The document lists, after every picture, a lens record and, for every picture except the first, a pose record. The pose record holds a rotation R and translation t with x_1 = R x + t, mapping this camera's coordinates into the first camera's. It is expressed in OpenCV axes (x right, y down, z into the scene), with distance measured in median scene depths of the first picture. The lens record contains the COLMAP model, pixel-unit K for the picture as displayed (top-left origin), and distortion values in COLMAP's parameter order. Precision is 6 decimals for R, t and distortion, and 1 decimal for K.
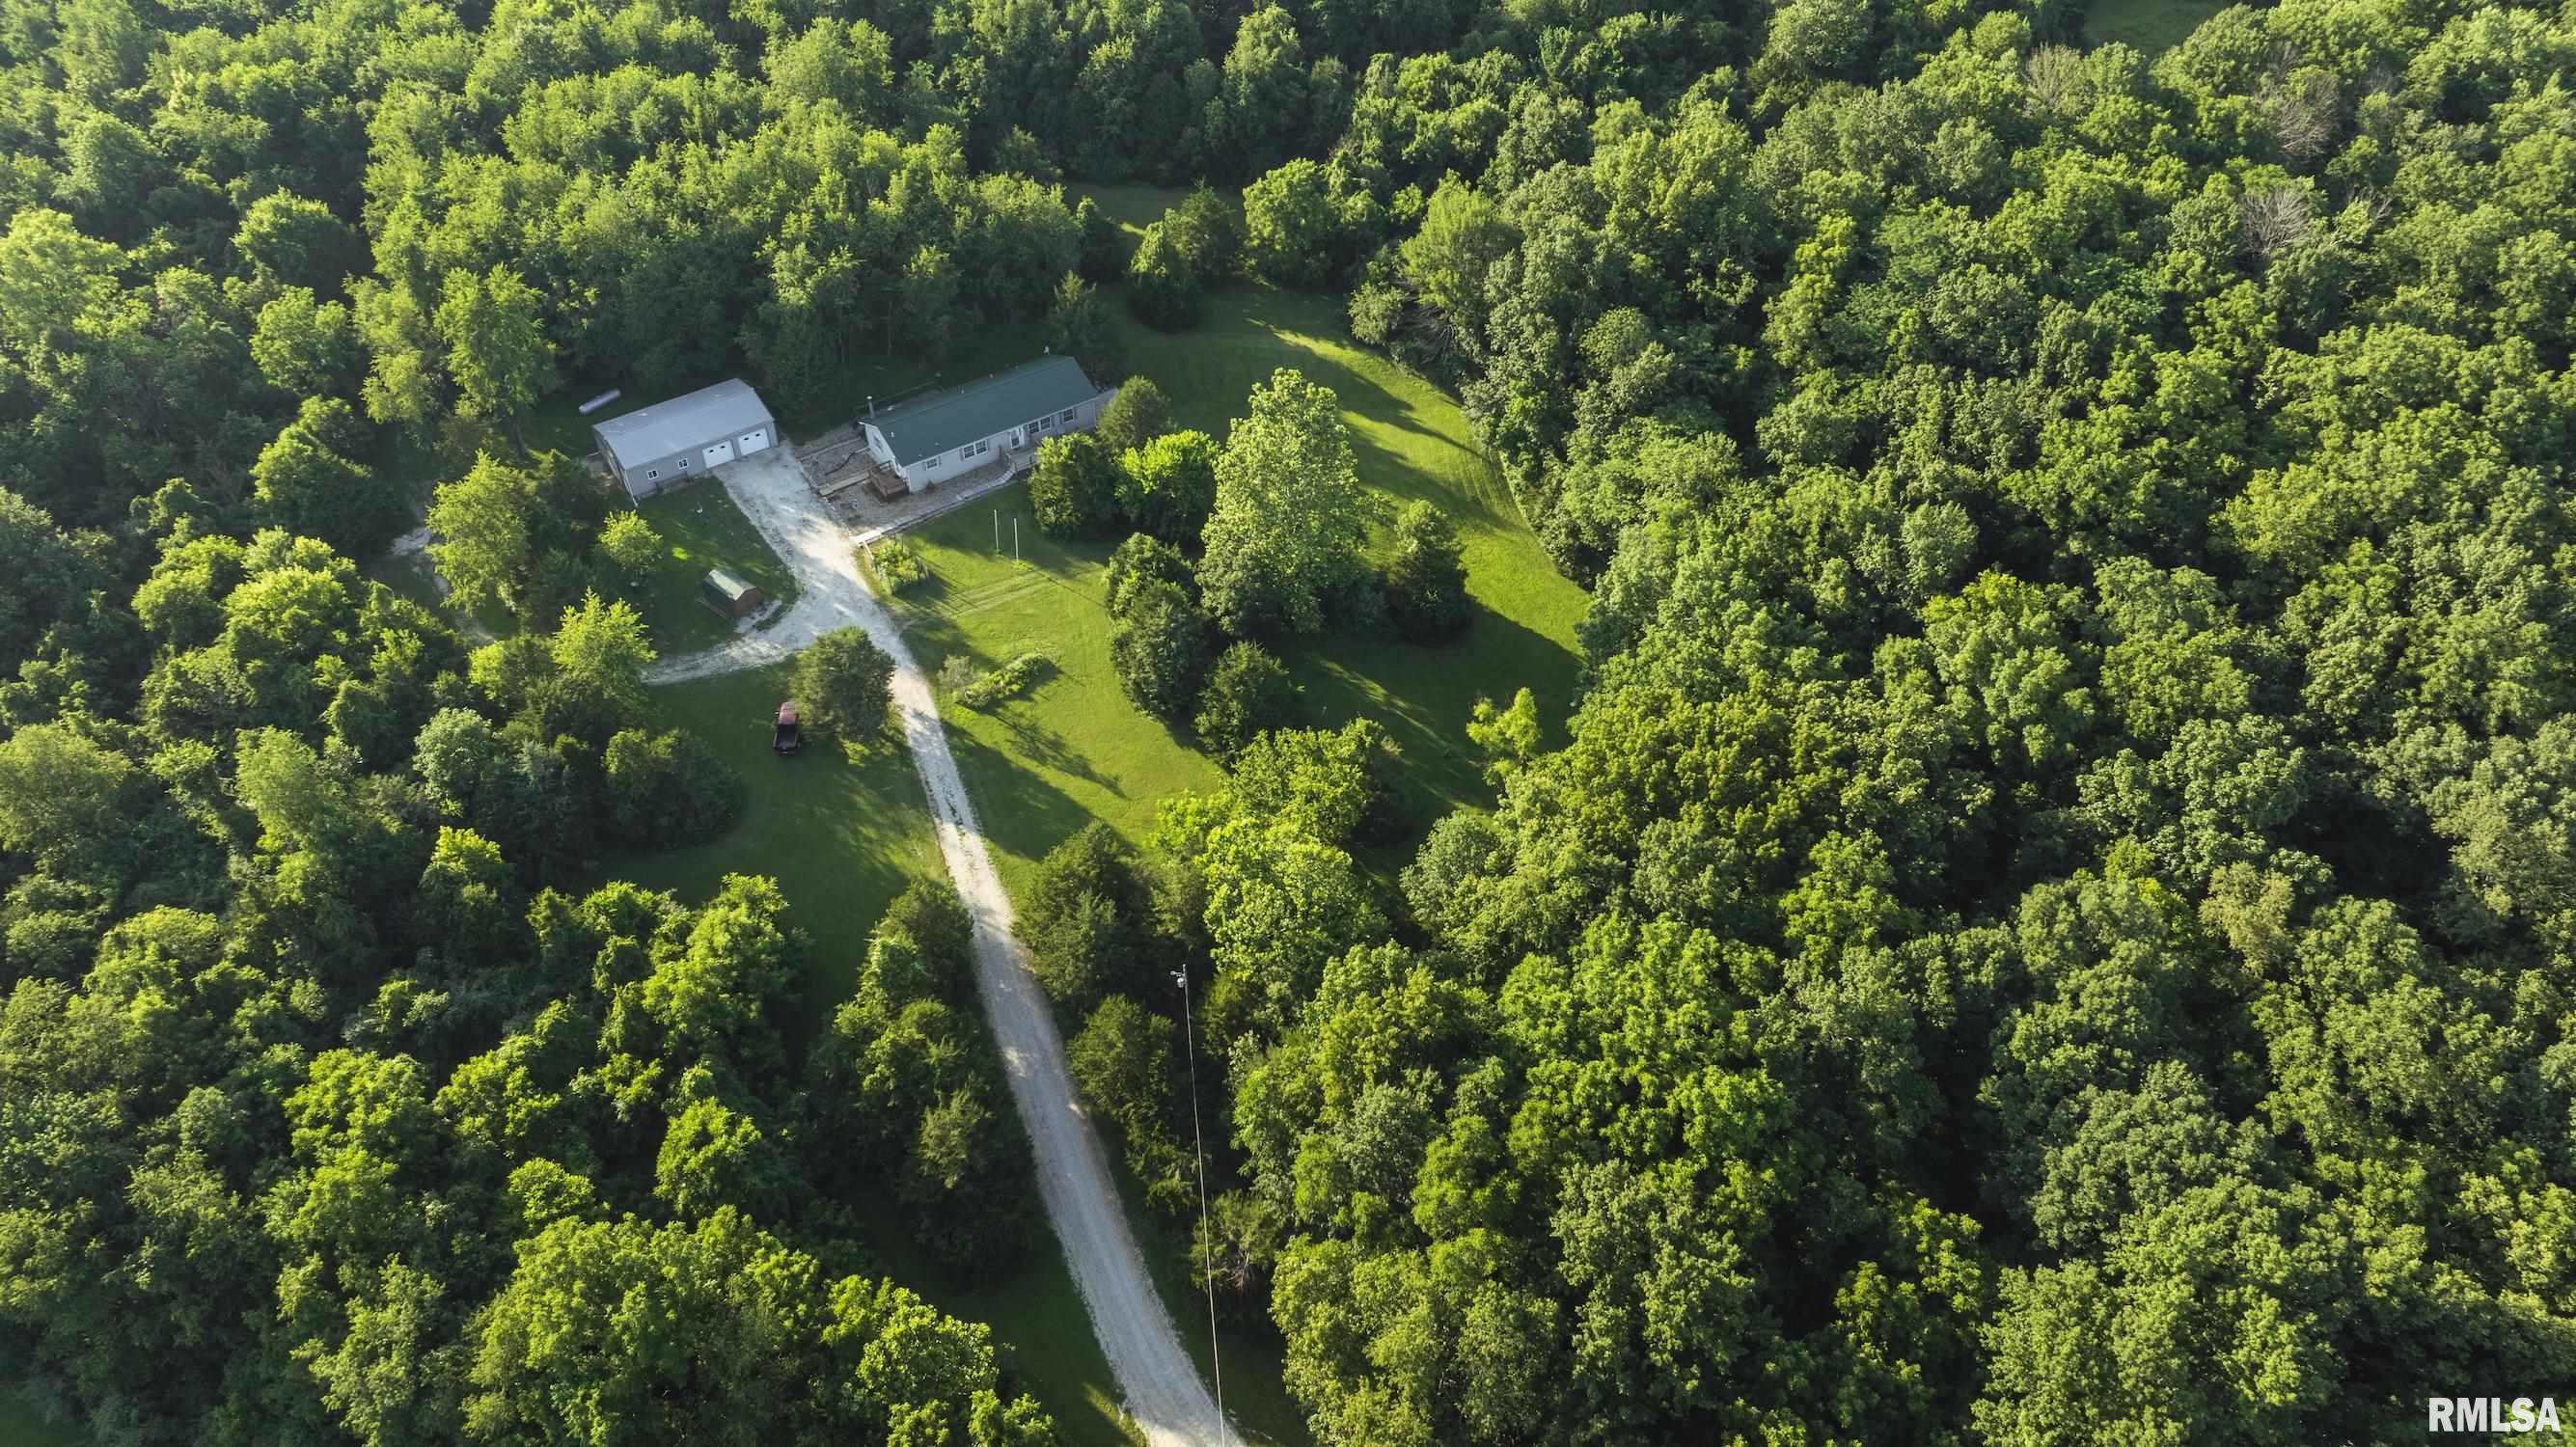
lens RADIAL K [[1816.4, 0, 1290.8], [0, 1816.4, 695.1], [0, 0, 1]] dist [-0.019876, -0.001503]
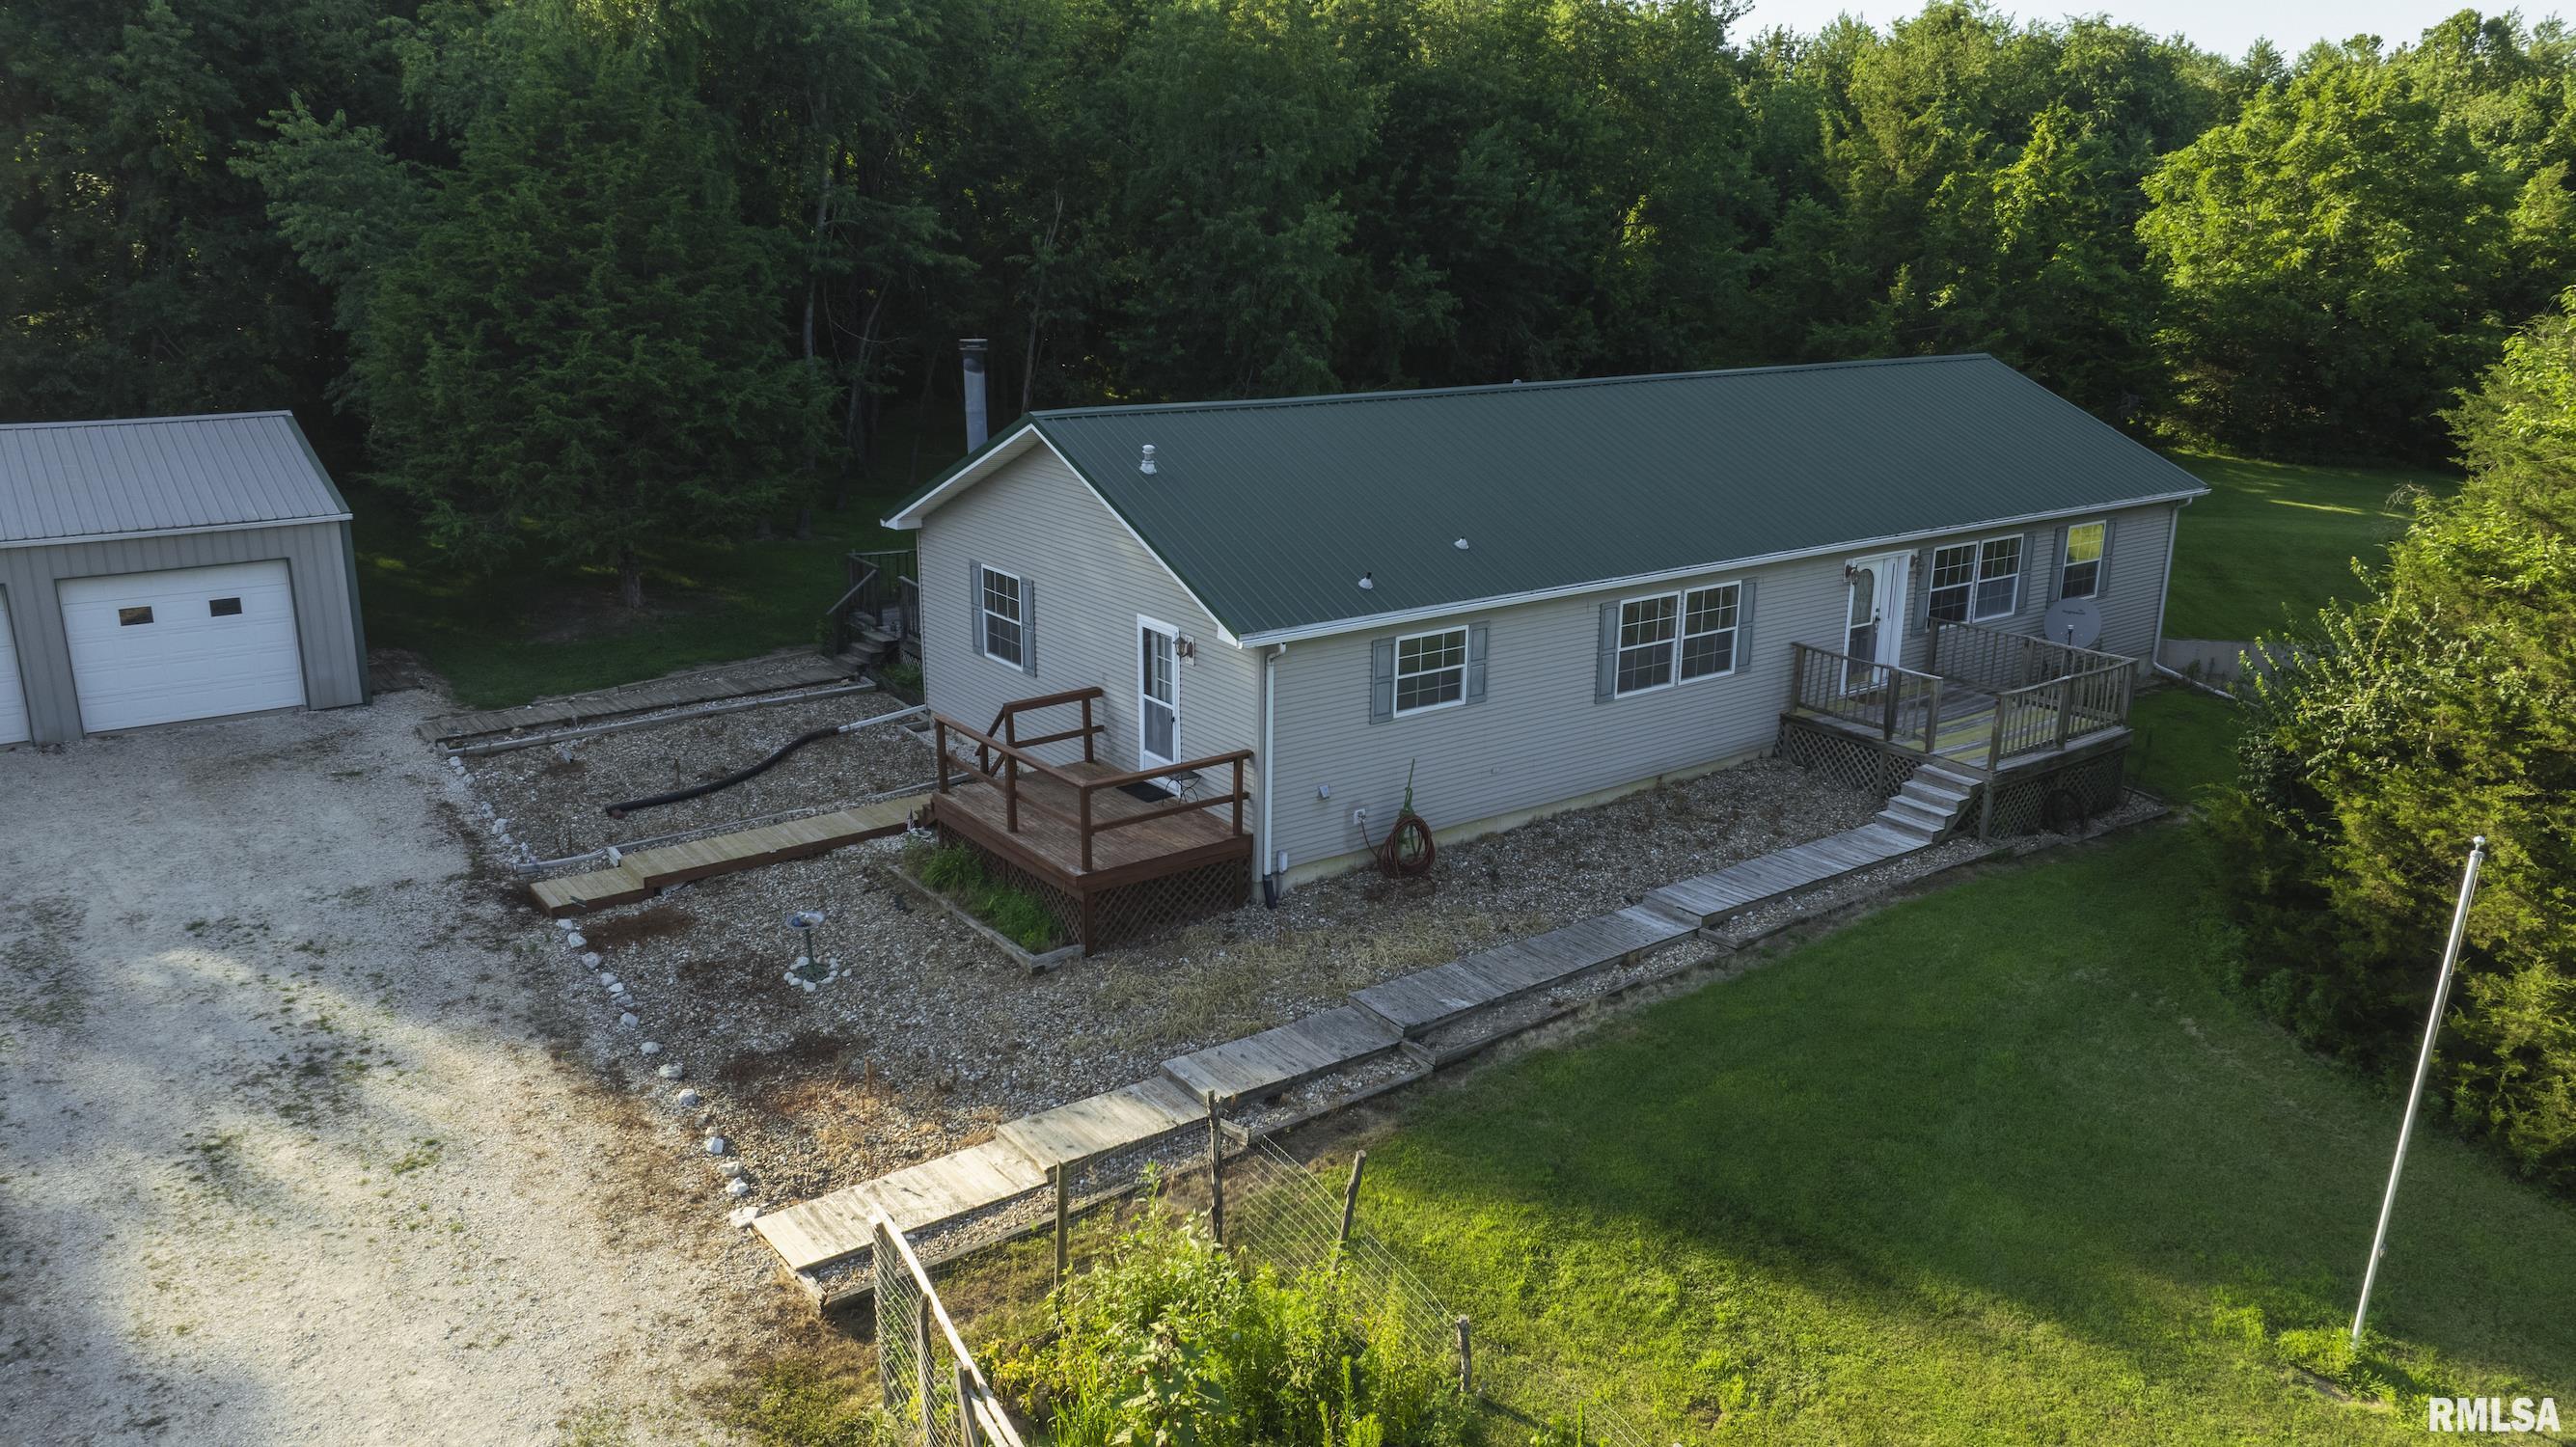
lens RADIAL K [[1883.8, 0, 1288.0], [0, 1883.8, 723.5], [0, 0, 1]] dist [-0.018201, 0.000480]
pose [[0.999604, 0.002447, 0.028049, -0.223251], [0.009690, 0.905457, -0.424327, -0.069935], [-0.026436, 0.424430, 0.905075, 0.926890]]
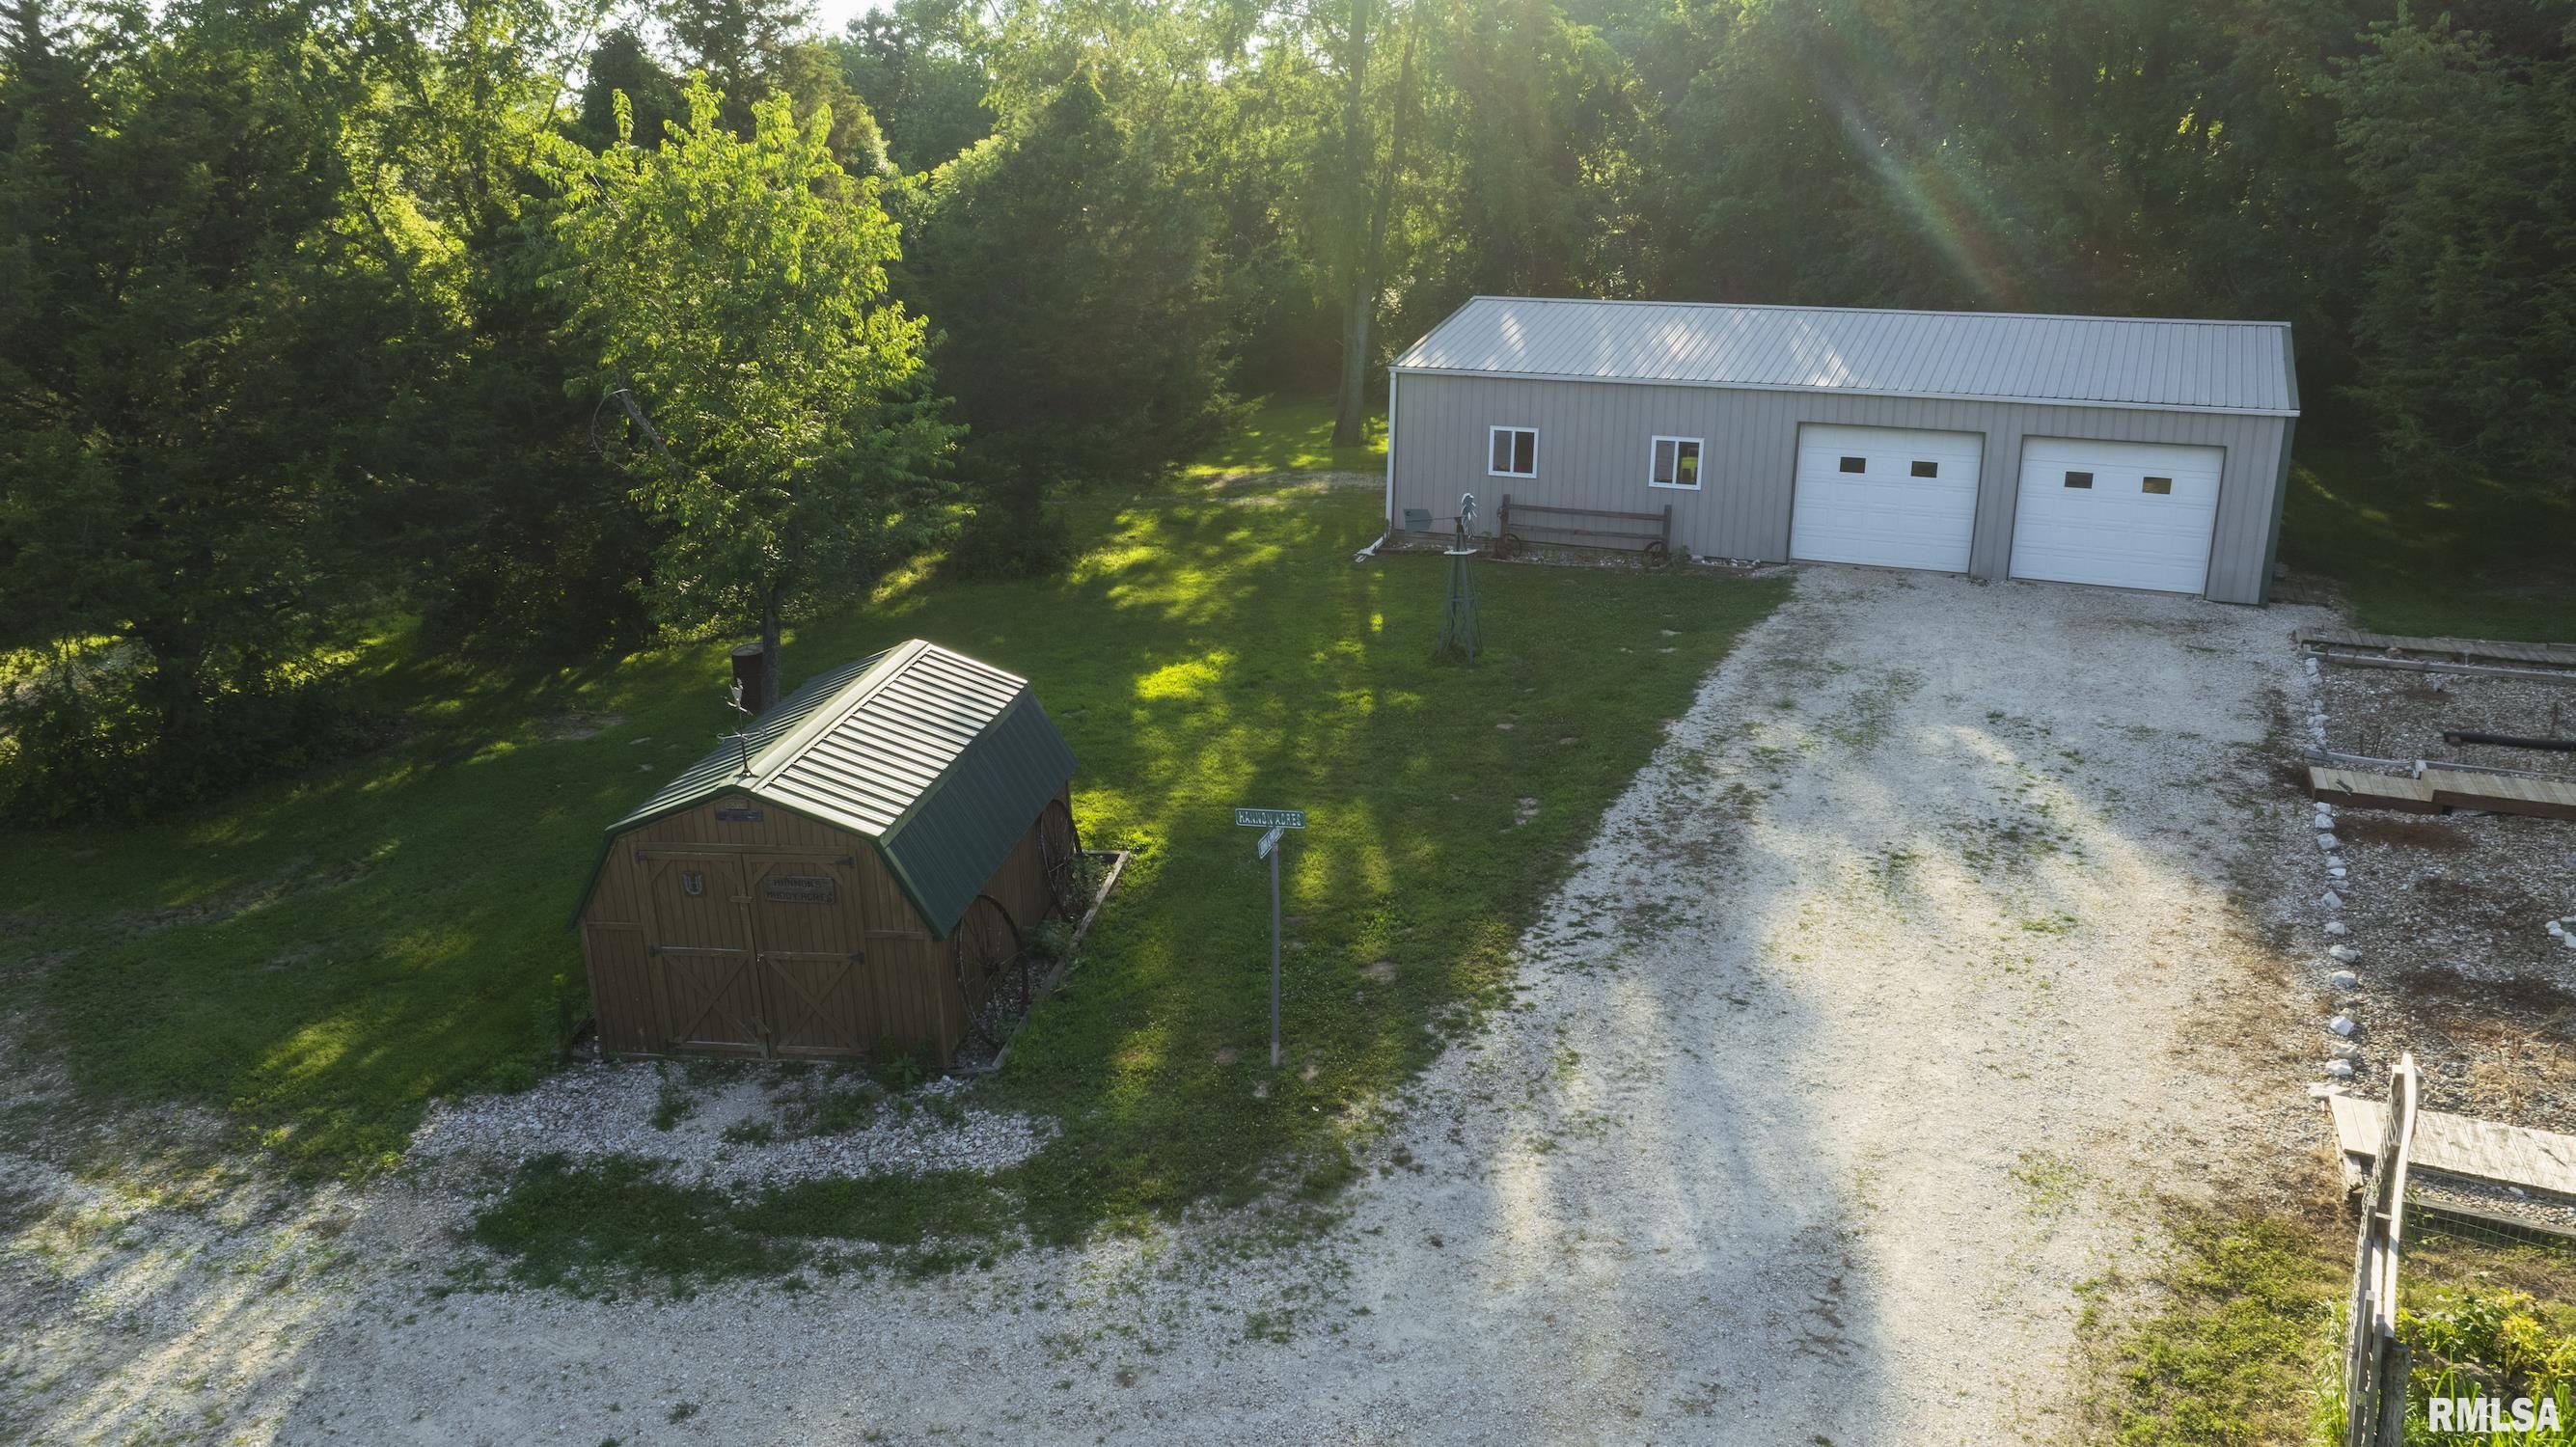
lens RADIAL K [[1811.1, 0, 1288.0], [0, 1811.1, 723.5], [0, 0, 1]] dist [-0.007743, 0.040502]
pose [[0.498668, 0.238111, -0.833447, -0.204557], [-0.592556, 0.795407, -0.127295, -0.061979], [0.632619, 0.557342, 0.537739, 0.945603]]
